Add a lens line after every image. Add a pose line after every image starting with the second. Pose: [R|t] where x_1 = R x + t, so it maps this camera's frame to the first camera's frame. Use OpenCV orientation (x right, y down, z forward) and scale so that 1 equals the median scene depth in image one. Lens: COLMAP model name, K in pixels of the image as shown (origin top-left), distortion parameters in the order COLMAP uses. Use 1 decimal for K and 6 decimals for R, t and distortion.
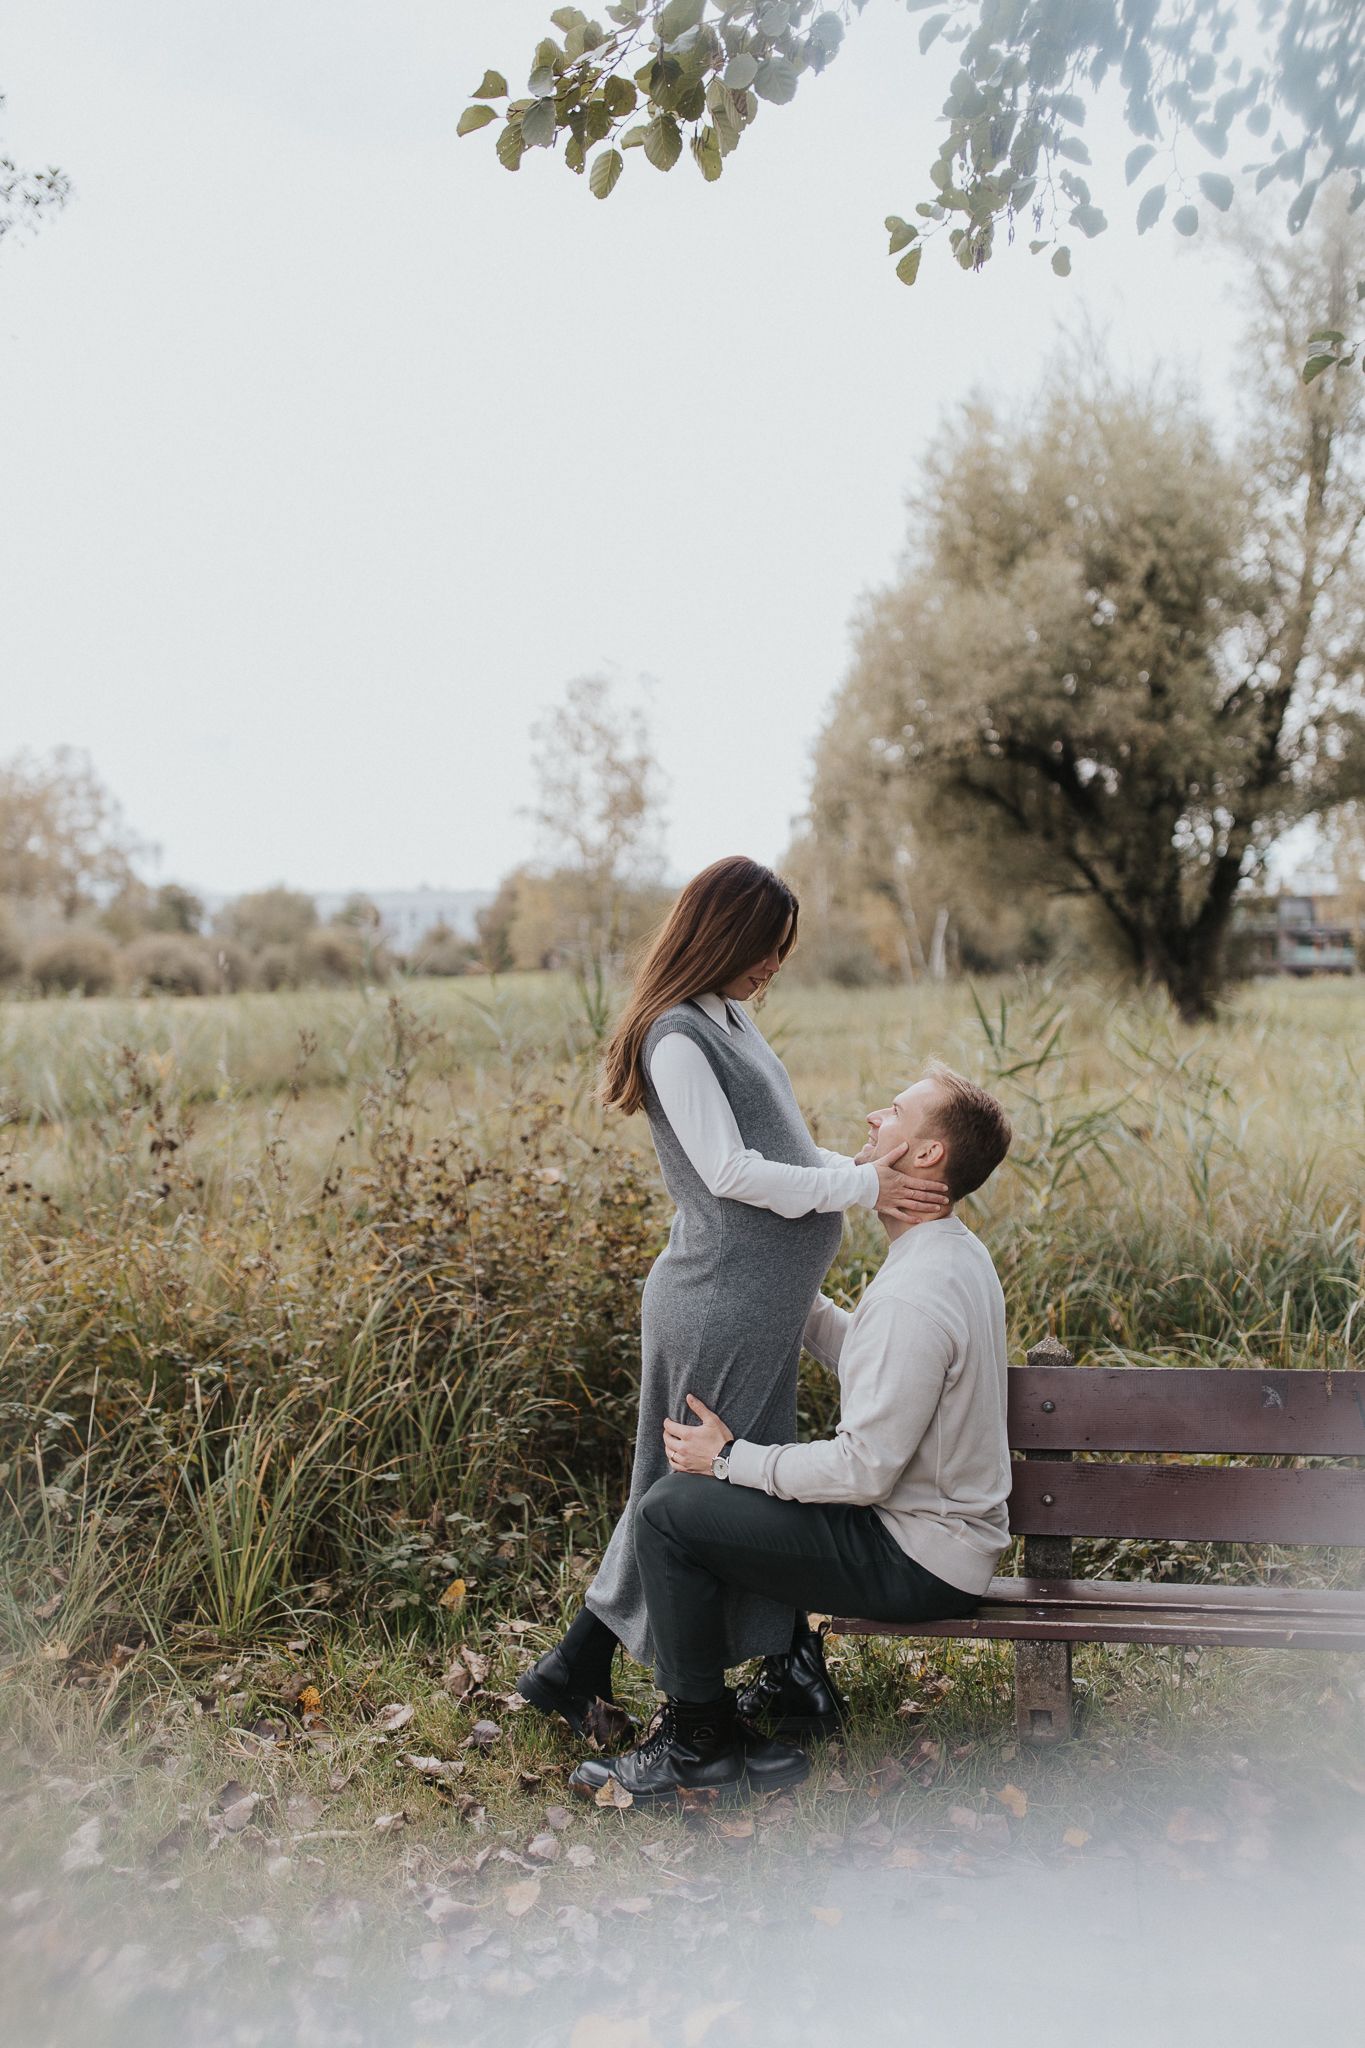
lens RADIAL K [[1977.4, 0, 682.5], [0, 1977.4, 1024.0], [0, 0, 1]] dist [0.008790, -0.005171]
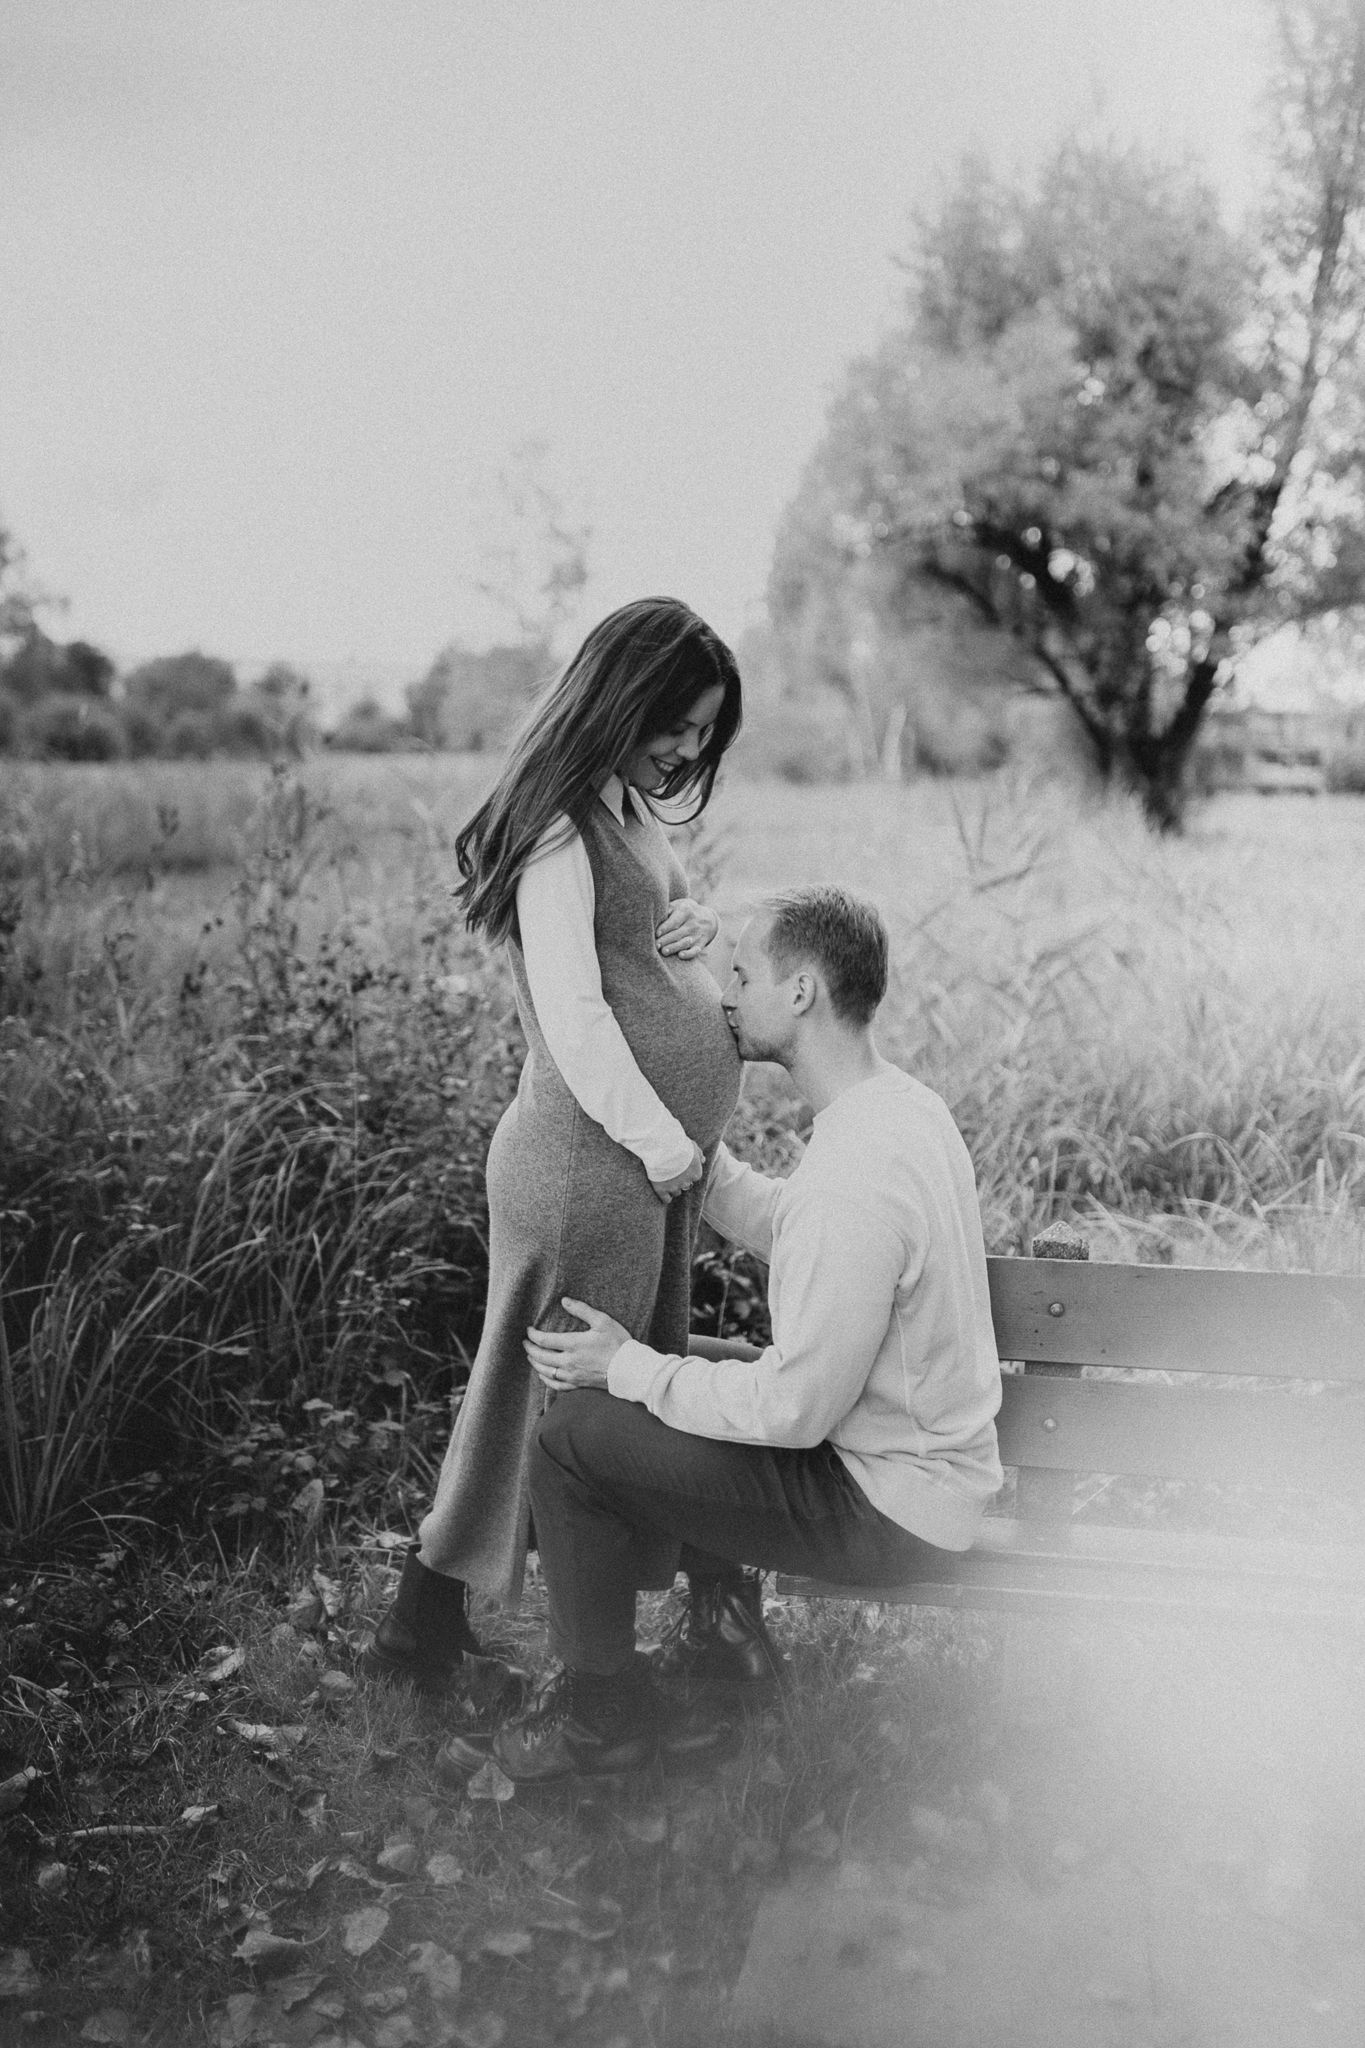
lens RADIAL K [[2054.3, 0, 682.5], [0, 2054.3, 1024.0], [0, 0, 1]] dist [0.050905, -0.181421]
pose [[0.998485, 0.042361, 0.035127, -0.000034], [-0.045660, 0.994026, 0.099137, 0.002028], [-0.030718, -0.100591, 0.994454, 0.120286]]
